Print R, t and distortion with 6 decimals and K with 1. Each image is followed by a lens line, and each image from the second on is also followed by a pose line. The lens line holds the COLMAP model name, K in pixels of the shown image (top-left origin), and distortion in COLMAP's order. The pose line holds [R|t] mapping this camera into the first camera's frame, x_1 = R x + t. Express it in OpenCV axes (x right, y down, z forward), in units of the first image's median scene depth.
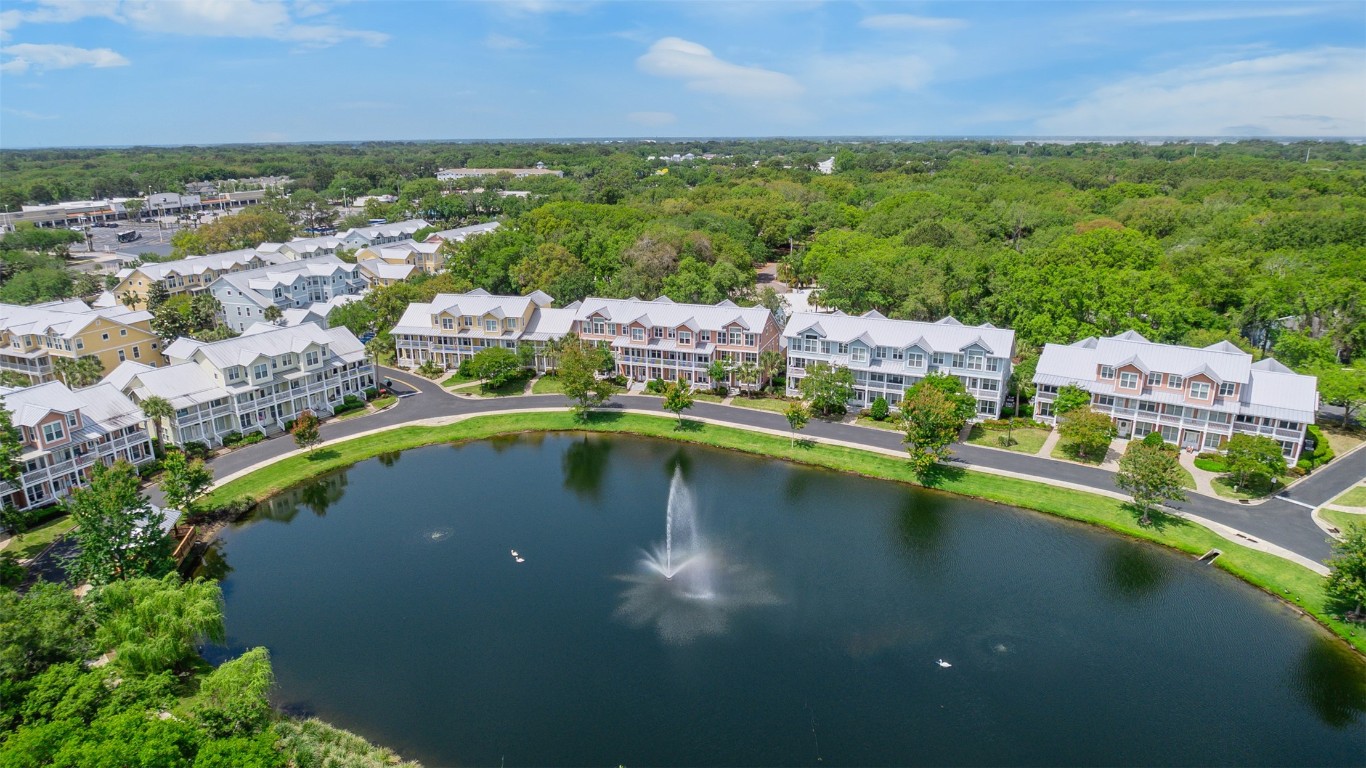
lens RADIAL K [[815.7, 0, 683.0], [0, 815.7, 384.0], [0, 0, 1]] dist [-0.030841, -0.001392]
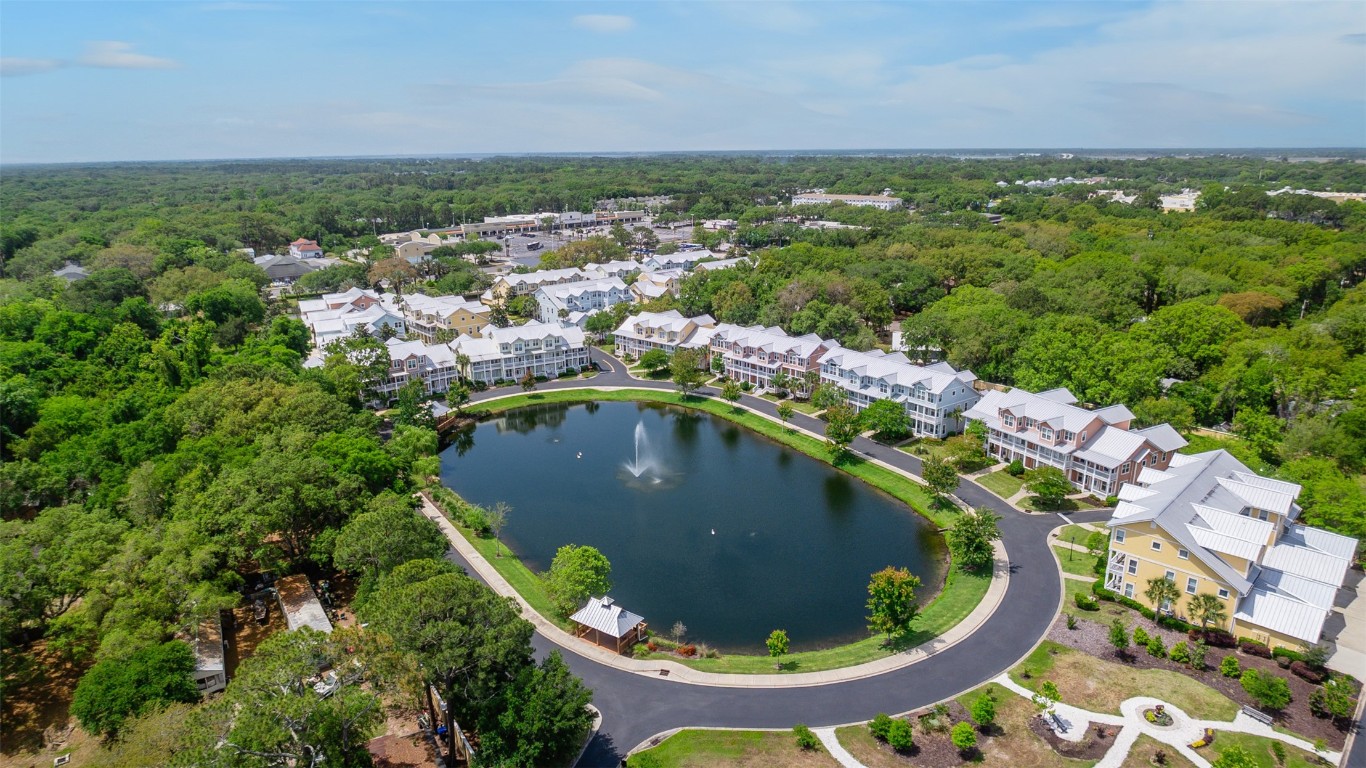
lens RADIAL K [[815.7, 0, 683.0], [0, 815.7, 384.0], [0, 0, 1]] dist [-0.030841, -0.001392]
pose [[0.884606, 0.126684, -0.448803, 0.541811], [-0.131246, 0.991126, 0.021076, -0.018048], [0.447490, 0.040259, 0.893382, -0.393393]]
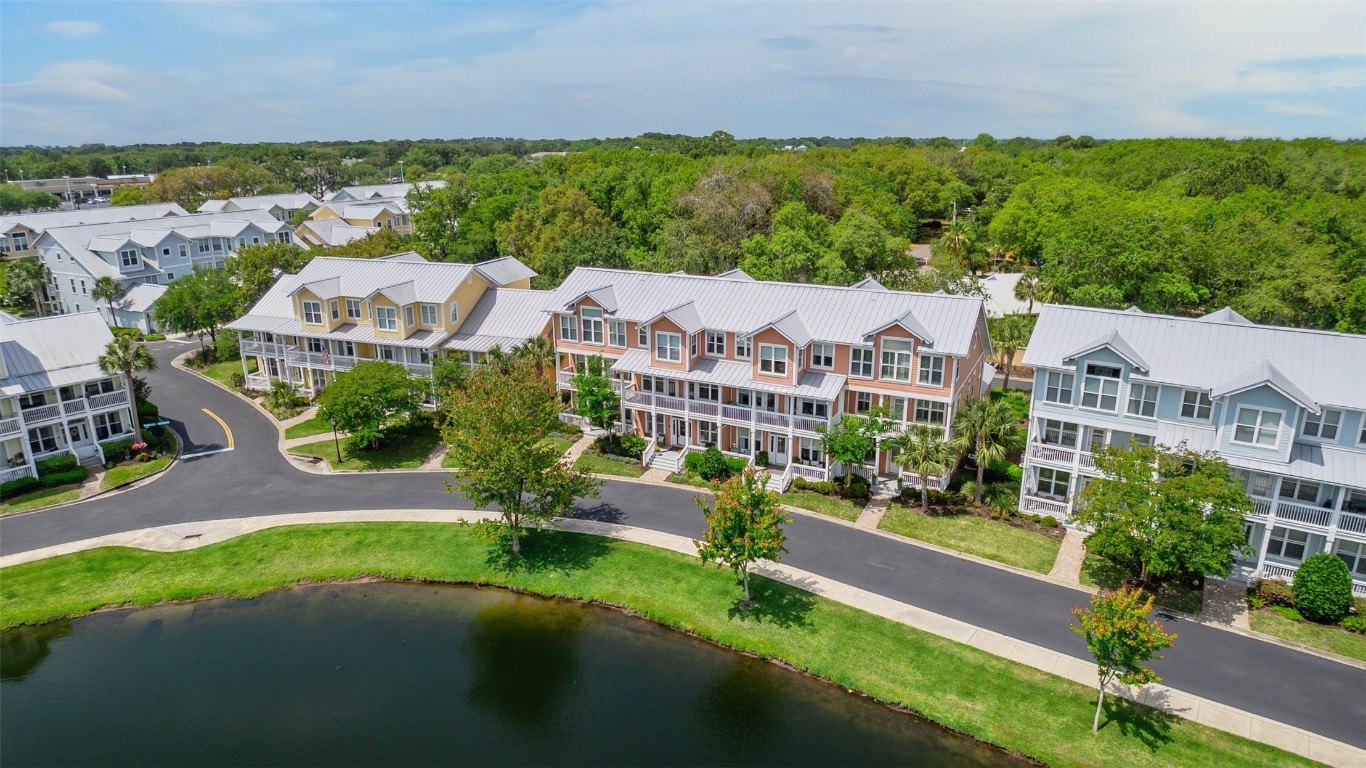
lens RADIAL K [[815.7, 0, 683.0], [0, 815.7, 384.0], [0, 0, 1]] dist [-0.030841, -0.001392]
pose [[0.991209, 0.039570, -0.126251, 0.009494], [-0.040094, 0.999195, -0.001605, -0.040160], [0.126086, 0.006652, 0.991997, 0.560768]]
